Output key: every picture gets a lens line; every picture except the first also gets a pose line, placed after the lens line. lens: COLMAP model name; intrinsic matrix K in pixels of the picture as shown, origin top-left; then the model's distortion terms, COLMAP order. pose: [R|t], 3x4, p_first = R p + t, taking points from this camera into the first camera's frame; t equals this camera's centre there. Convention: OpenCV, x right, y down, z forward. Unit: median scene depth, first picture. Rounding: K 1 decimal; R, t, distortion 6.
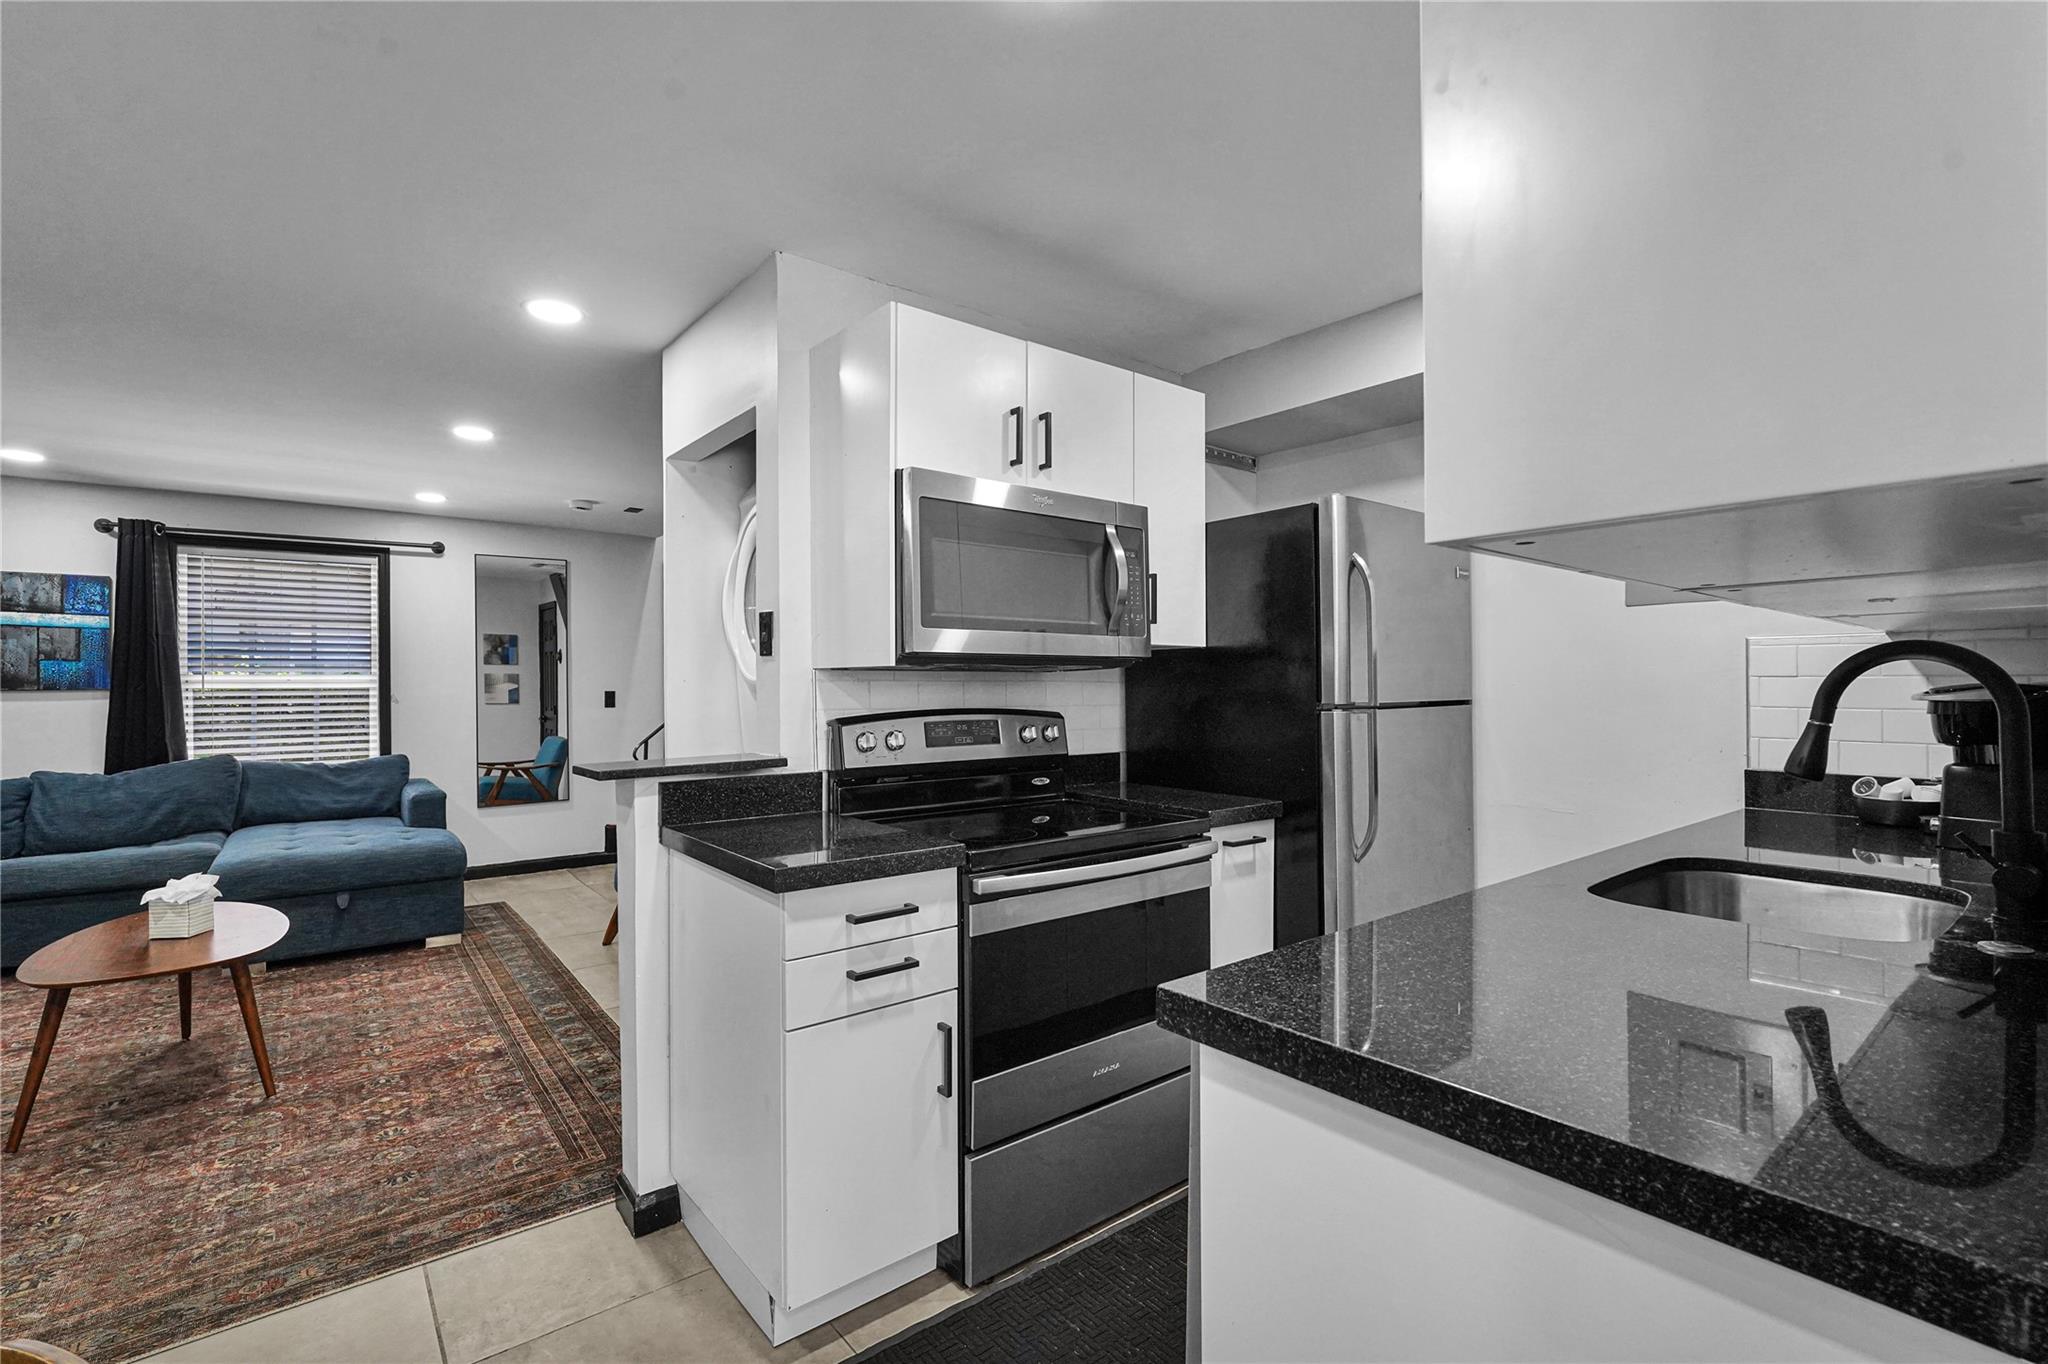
lens RADIAL K [[918.9, 0, 1025.0], [0, 918.9, 683.0], [0, 0, 1]] dist [-0.017565, 0.008837]
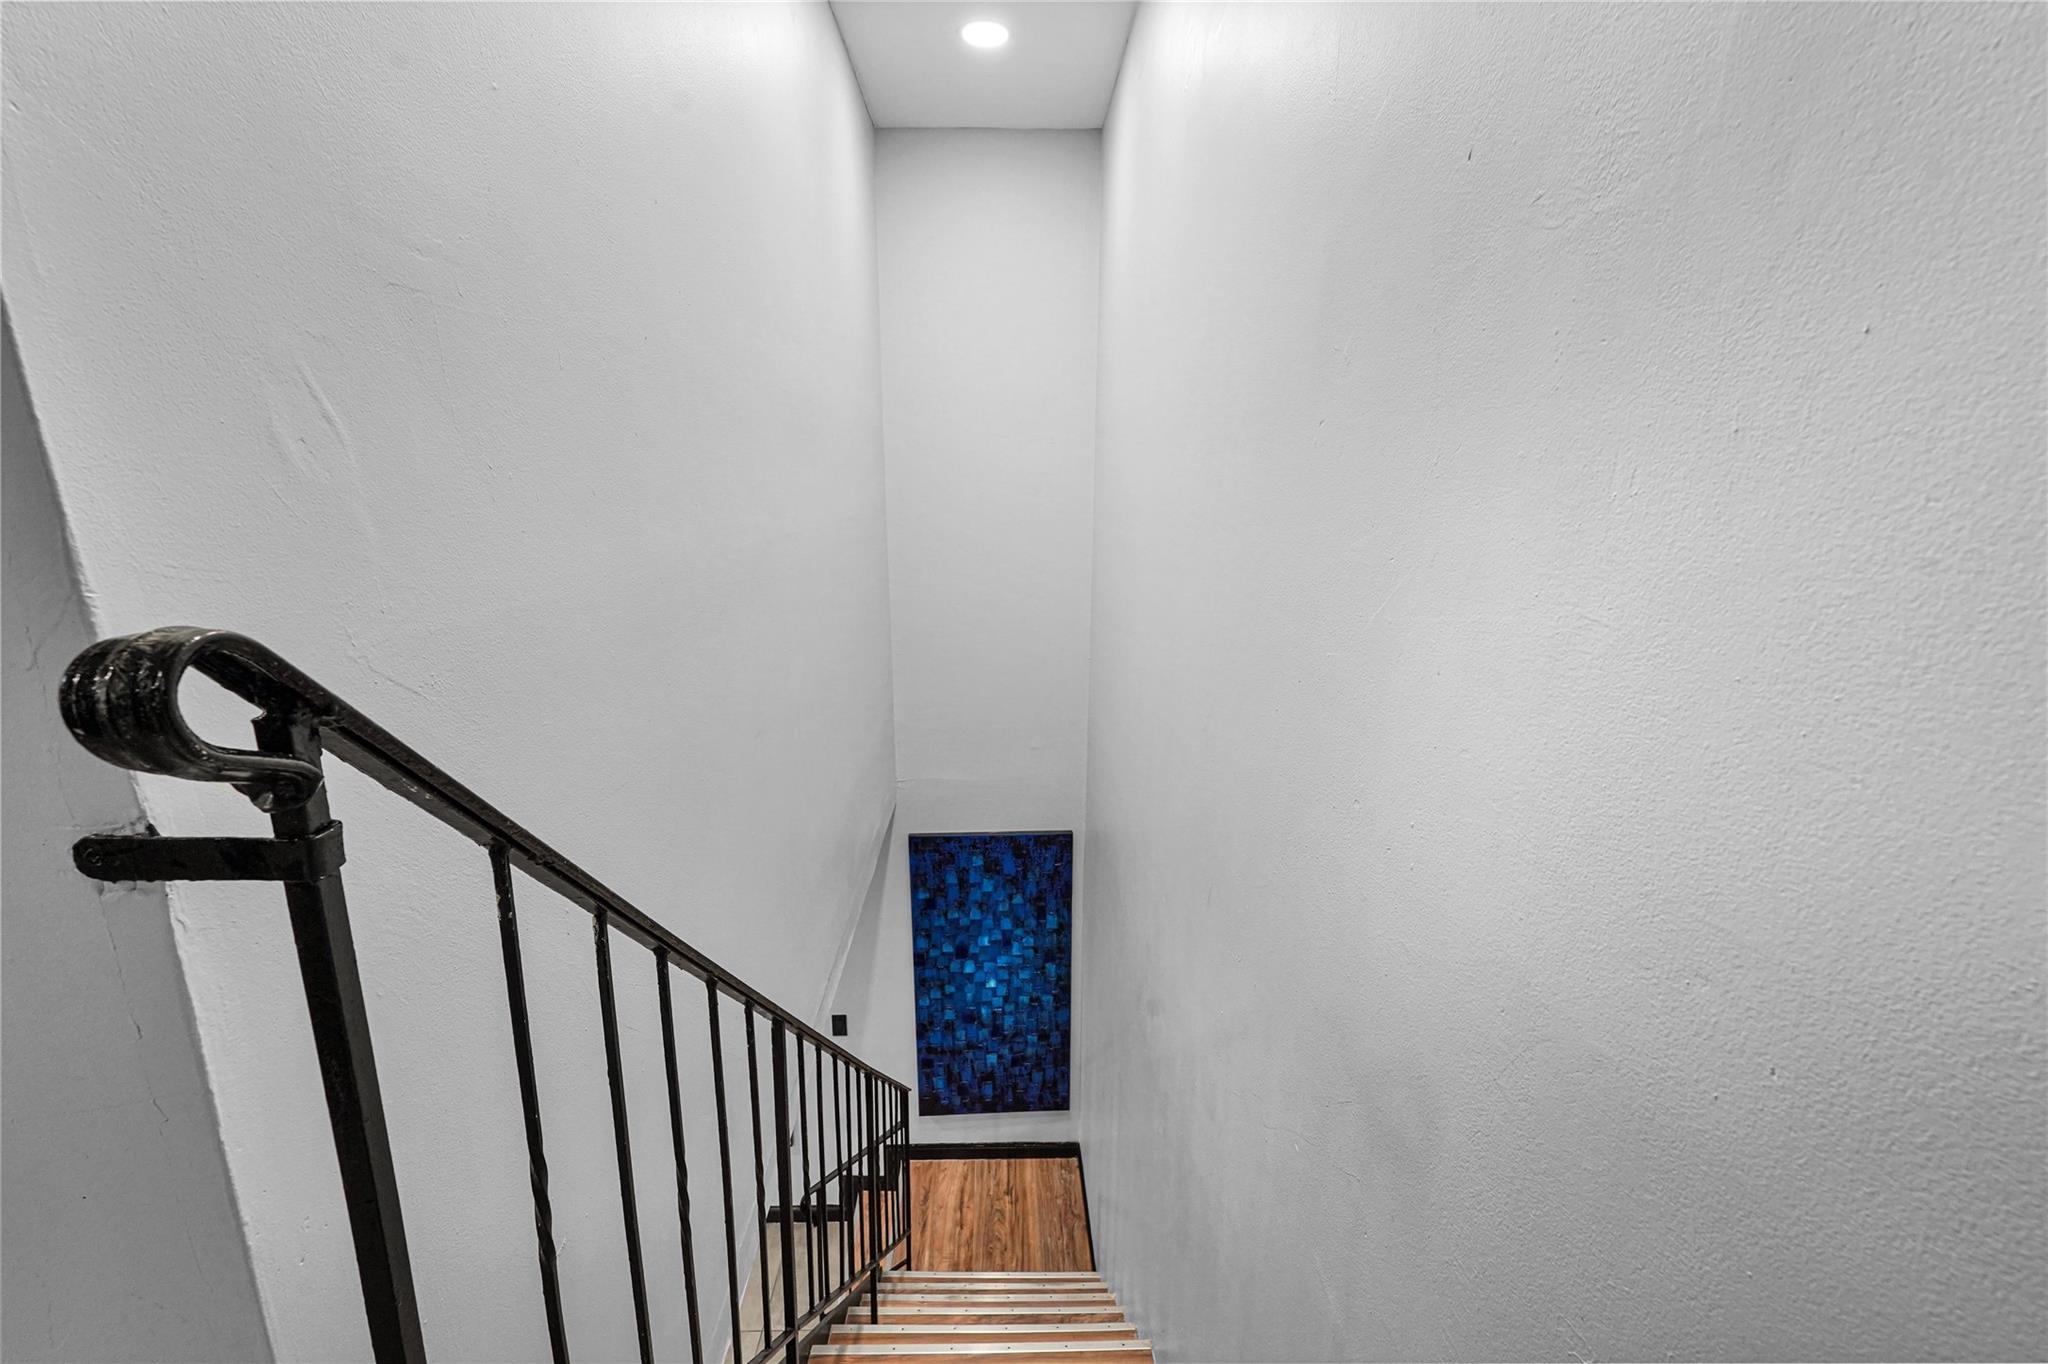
lens RADIAL K [[916.8, 0, 1025.1], [0, 916.8, 684.9], [0, 0, 1]] dist [-0.018505, 0.009167]
pose [[0.793824, 0.154994, -0.588065, 0.062512], [0.002290, 0.966209, 0.257751, -0.934827], [0.608143, -0.205956, 0.766644, 1.379801]]
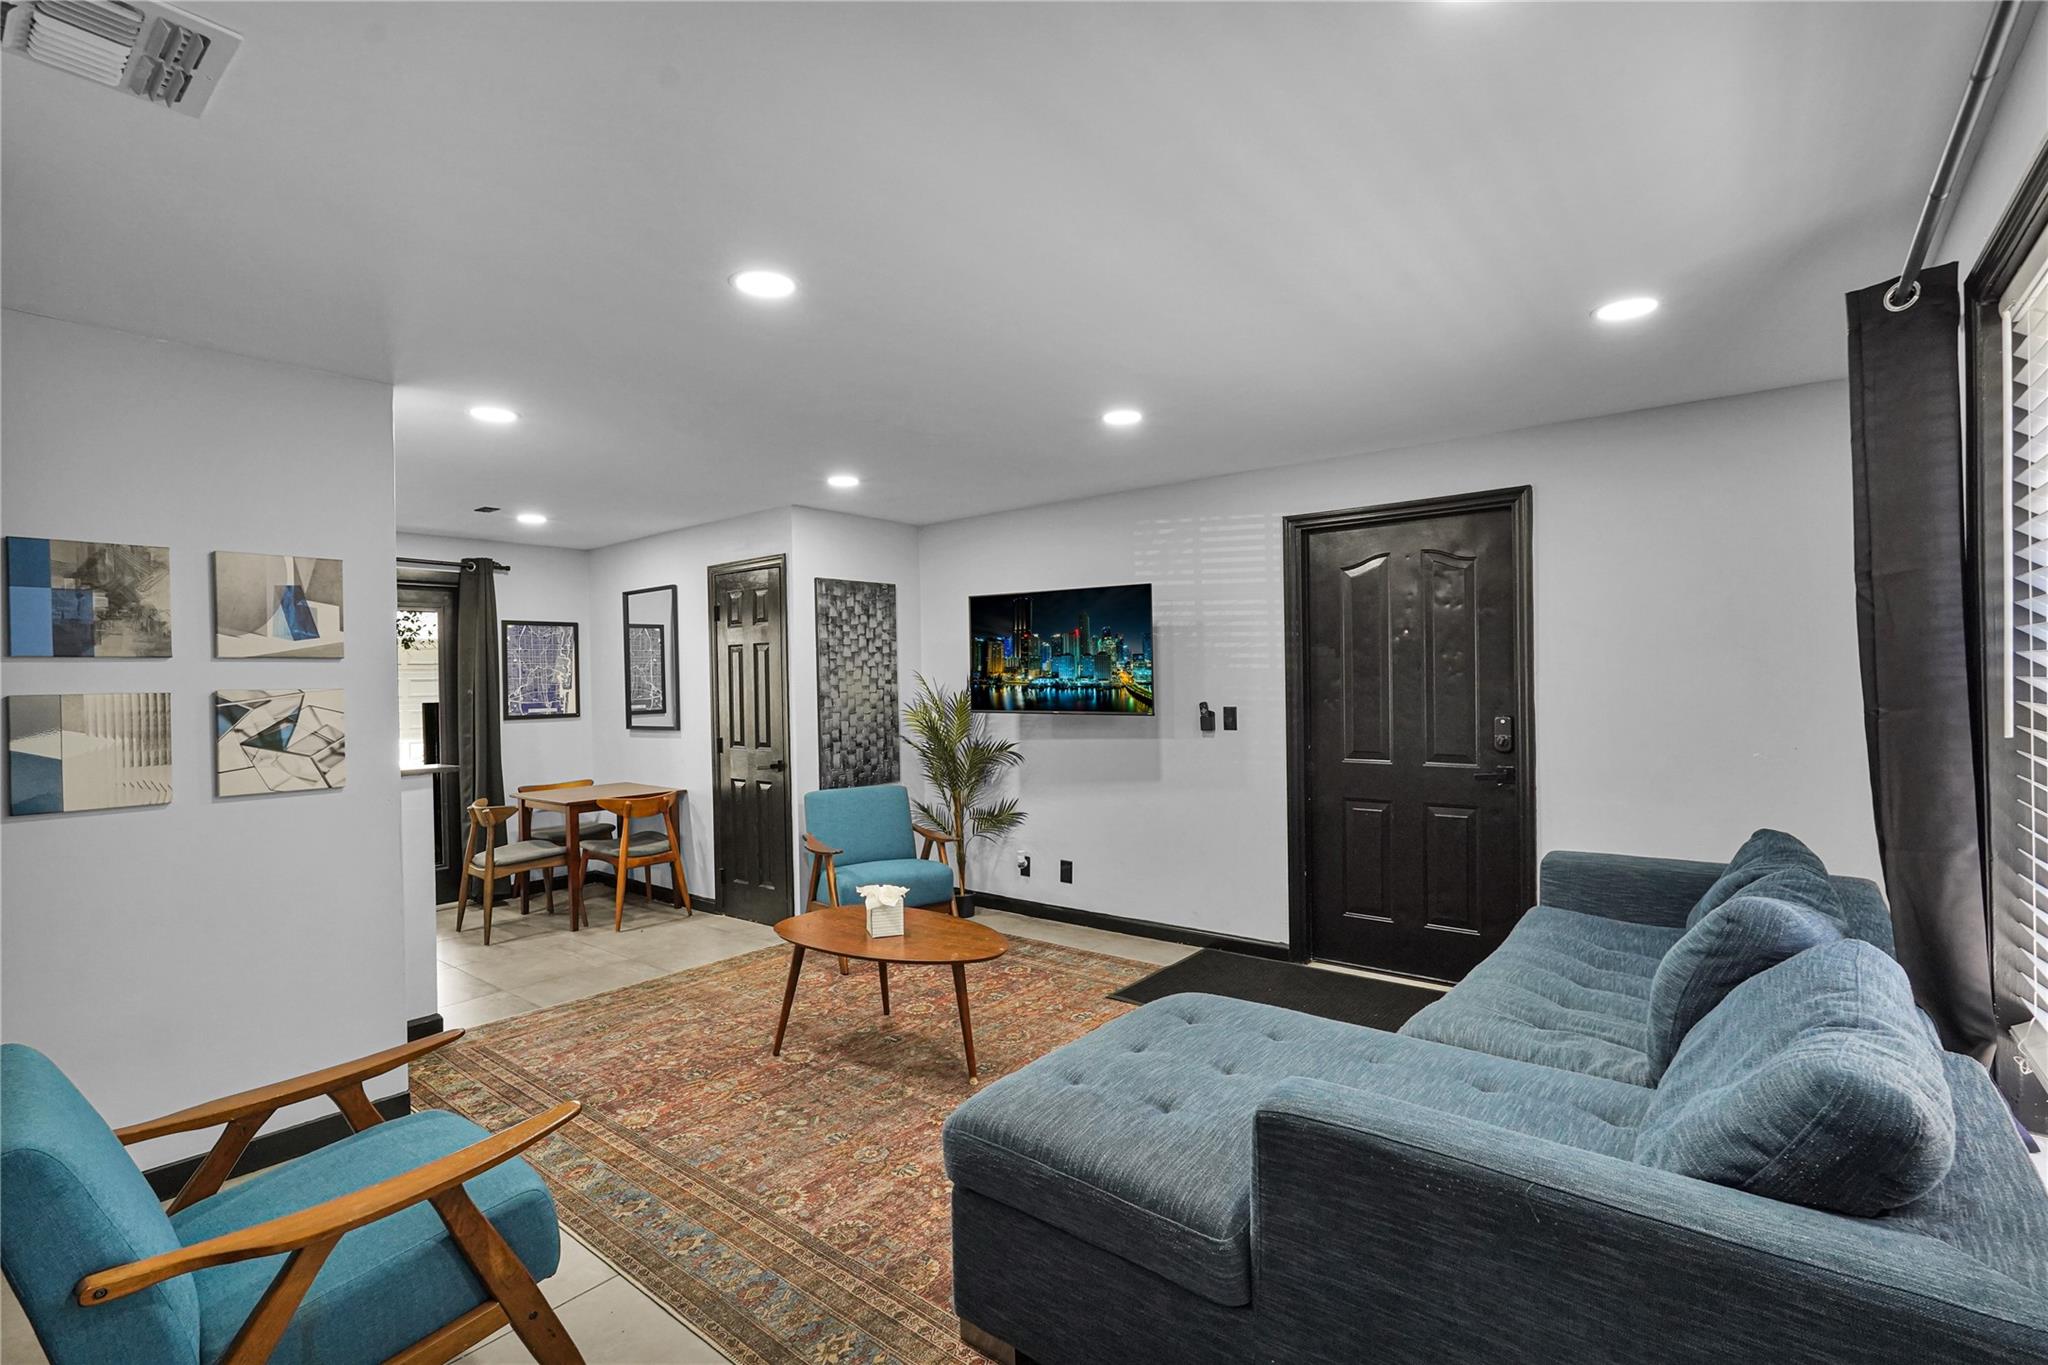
lens RADIAL K [[935.5, 0, 1023.2], [0, 935.5, 686.5], [0, 0, 1]] dist [-0.020002, 0.009657]
pose [[-0.975838, 0.027523, -0.216753, -0.881215], [0.026863, 0.999621, 0.005995, -0.032306], [0.216836, 0.000027, -0.976208, 2.246137]]
